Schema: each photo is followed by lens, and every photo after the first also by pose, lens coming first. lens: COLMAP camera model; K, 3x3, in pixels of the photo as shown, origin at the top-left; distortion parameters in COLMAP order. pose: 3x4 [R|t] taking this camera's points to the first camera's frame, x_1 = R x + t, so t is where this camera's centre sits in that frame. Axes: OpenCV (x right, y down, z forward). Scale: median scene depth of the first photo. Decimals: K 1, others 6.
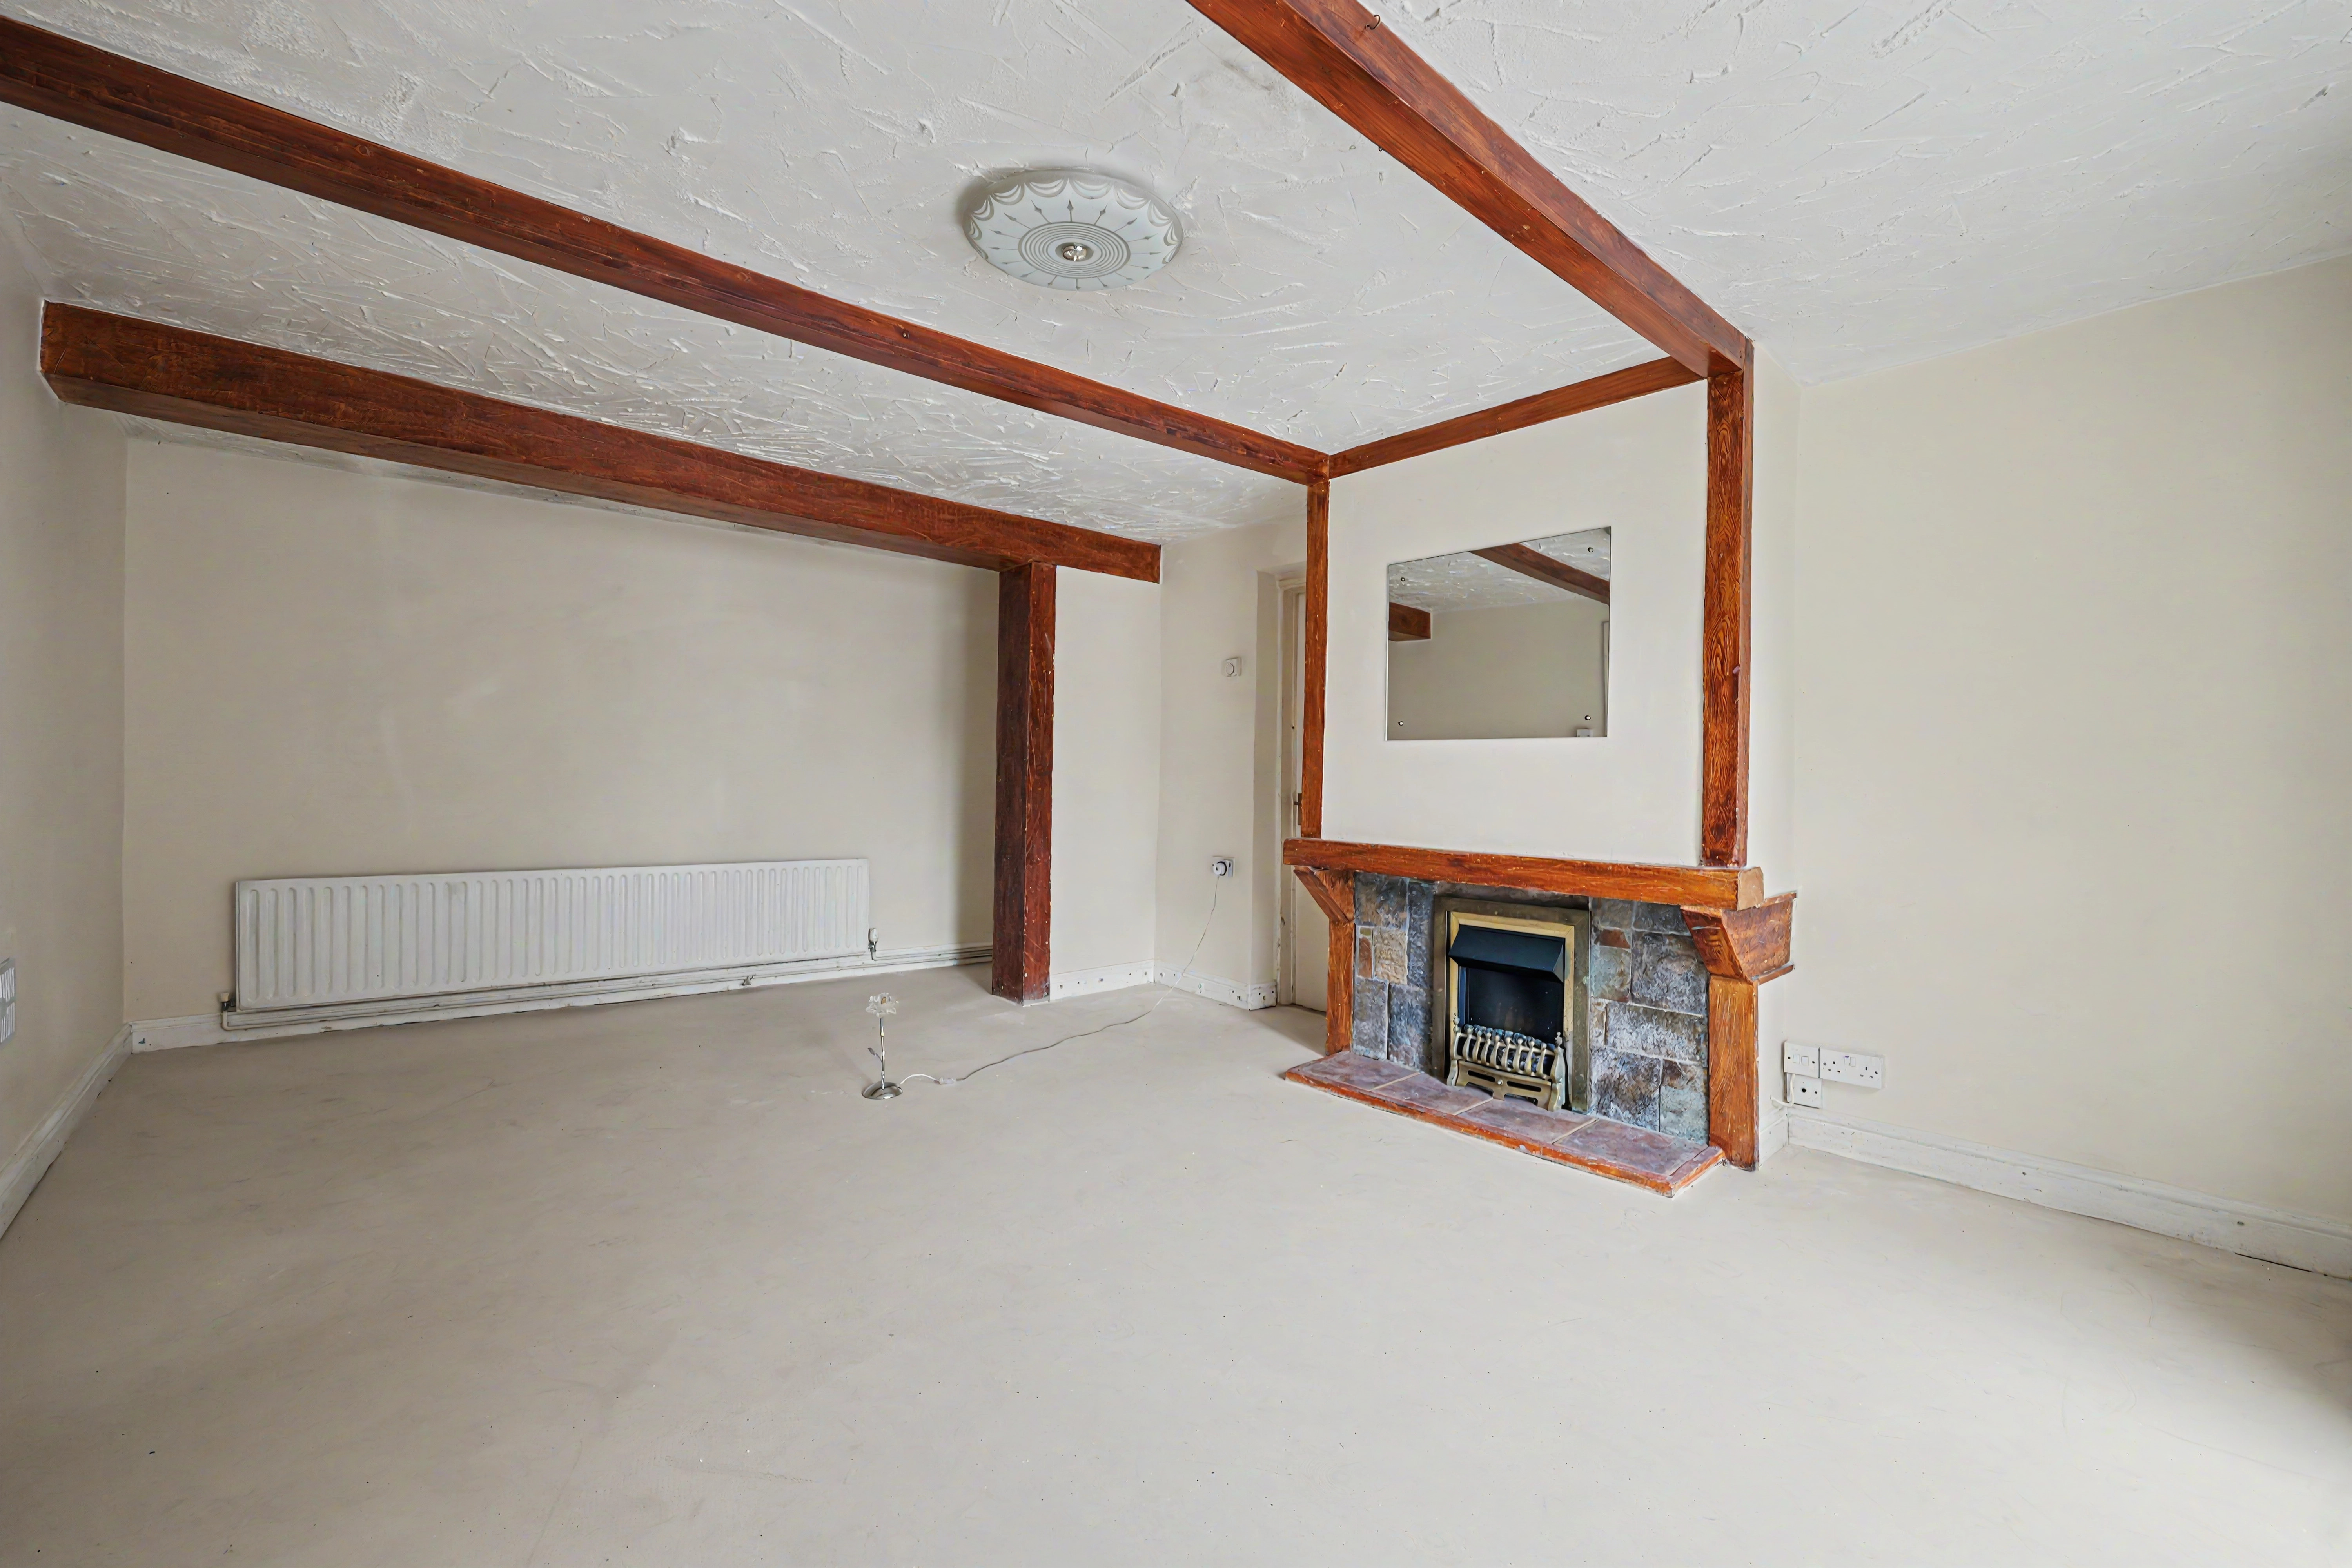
lens RADIAL K [[960.3, 0, 1174.8], [0, 960.3, 777.0], [0, 0, 1]] dist [-0.009732, -0.000095]
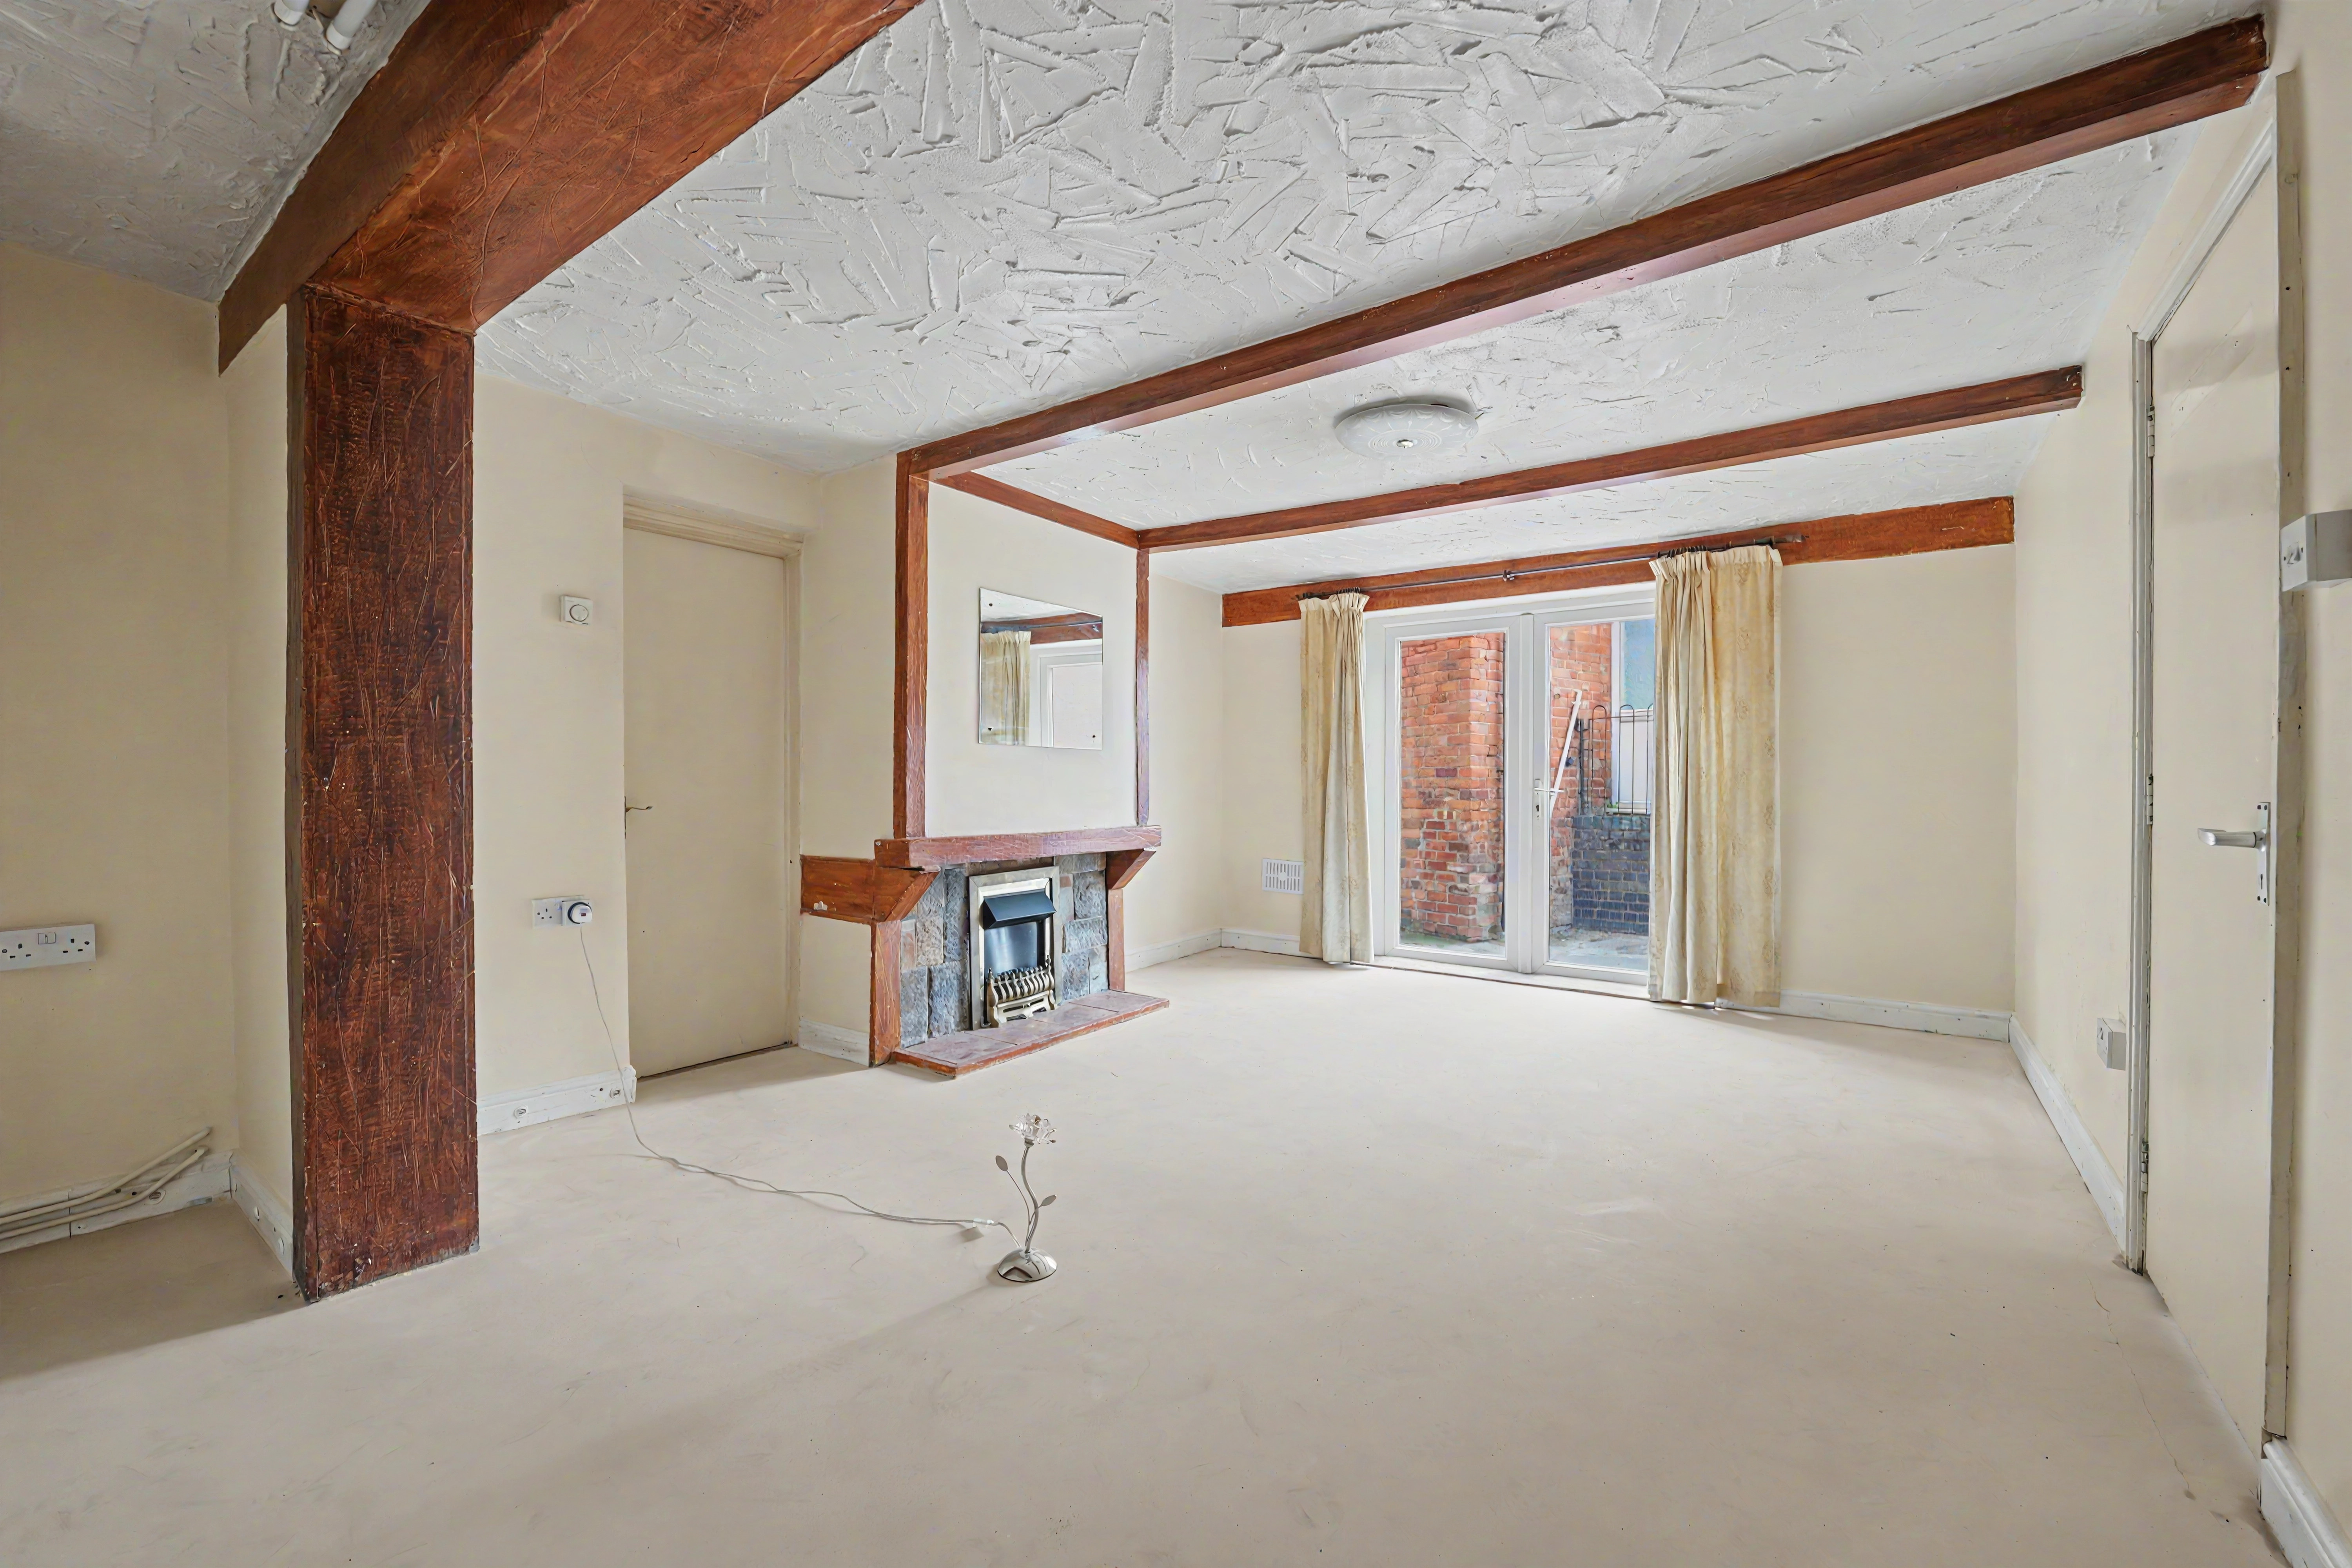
lens RADIAL K [[960.3, 0, 1173.8], [0, 960.3, 786.4], [0, 0, 1]] dist [-0.009732, -0.000095]
pose [[-0.202190, -0.019661, 0.979149, -0.936126], [-0.004940, 0.999806, 0.019055, -0.009898], [-0.979334, -0.000984, -0.202248, 1.010326]]
